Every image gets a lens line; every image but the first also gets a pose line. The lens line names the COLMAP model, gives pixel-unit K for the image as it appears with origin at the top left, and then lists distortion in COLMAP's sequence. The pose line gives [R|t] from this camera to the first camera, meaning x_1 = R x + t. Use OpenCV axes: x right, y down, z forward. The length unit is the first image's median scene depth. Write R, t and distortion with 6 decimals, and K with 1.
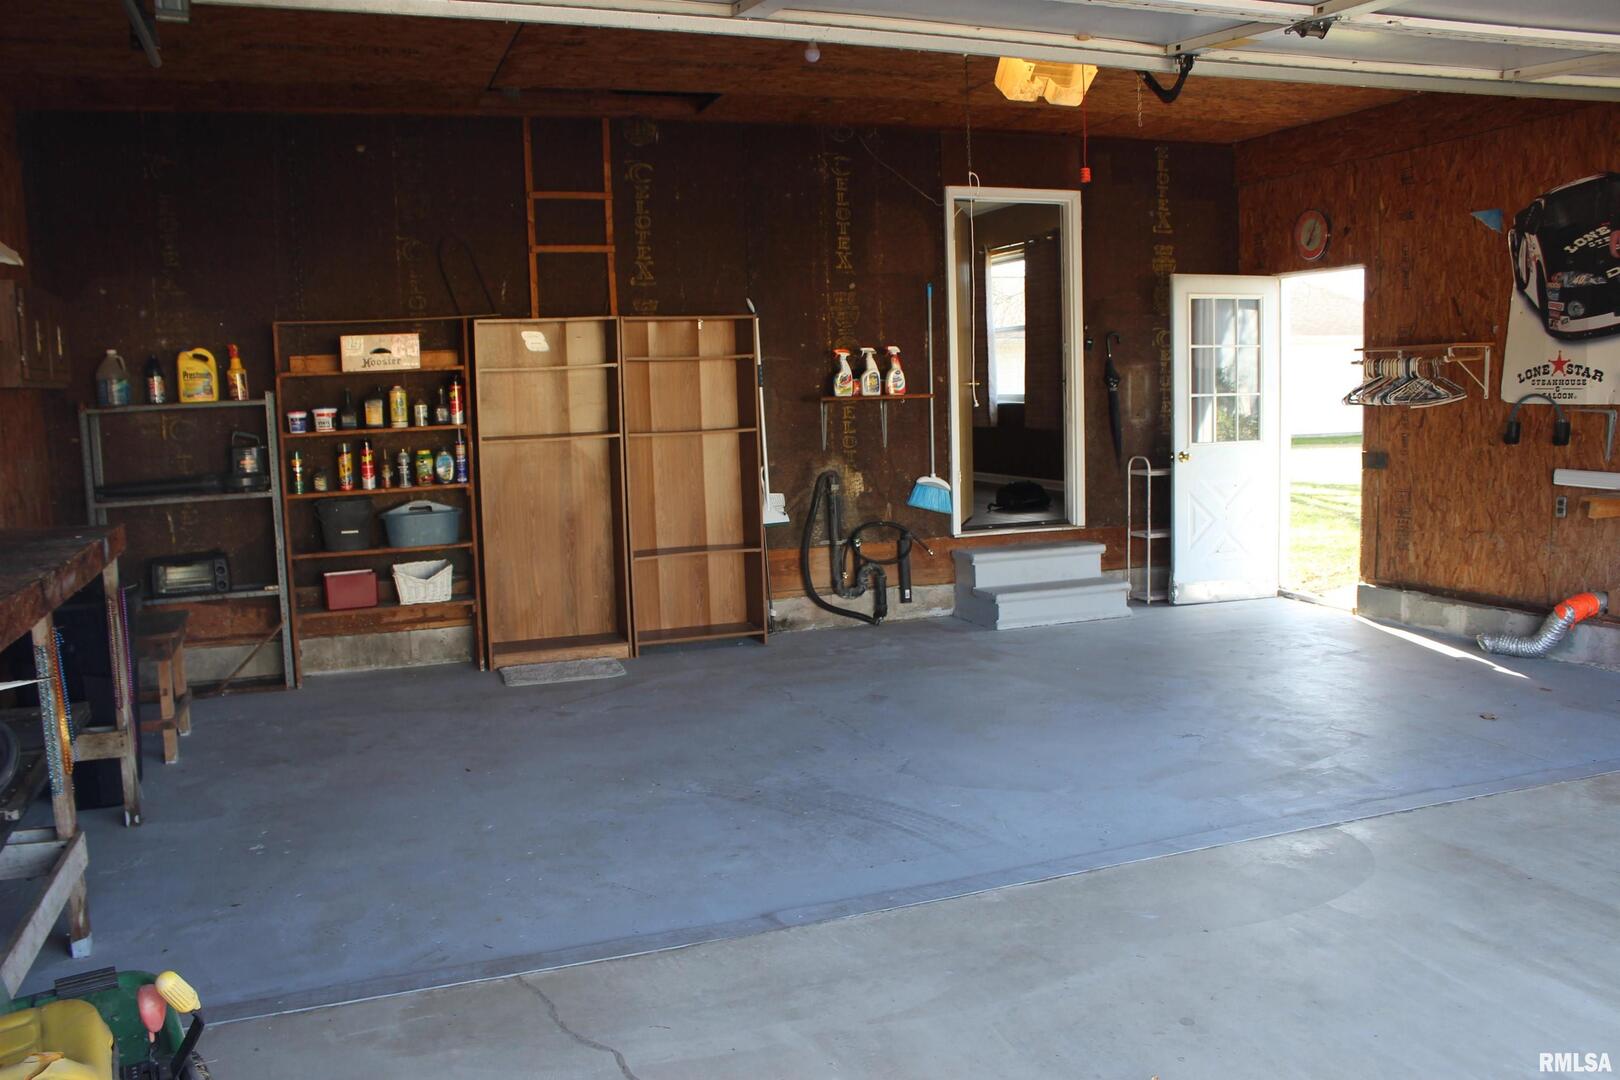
lens RADIAL K [[1344.3, 0, 810.0], [0, 1344.3, 540.0], [0, 0, 1]] dist [-0.144098, 0.143198]
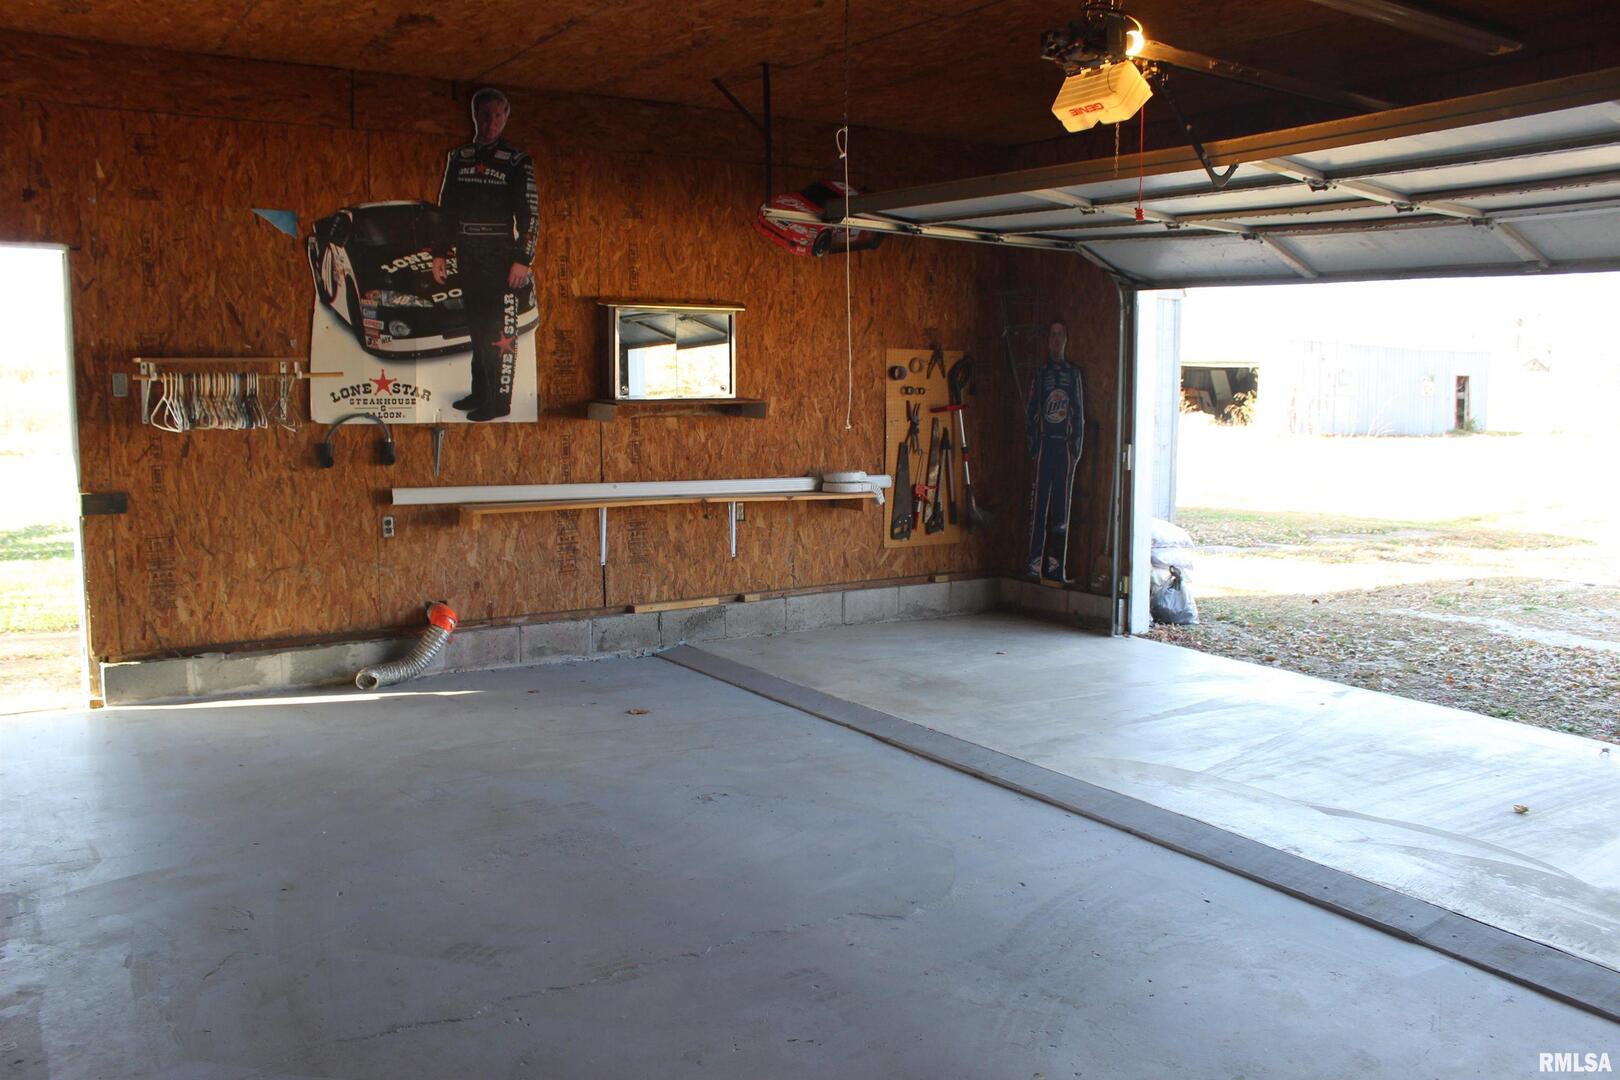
lens RADIAL K [[1344.3, 0, 810.0], [0, 1344.3, 540.0], [0, 0, 1]] dist [-0.144098, 0.143198]
pose [[-0.205166, -0.088915, 0.974680, -0.454154], [0.111921, 0.987201, 0.113616, -0.090285], [-0.972307, 0.132397, -0.192589, 0.843912]]
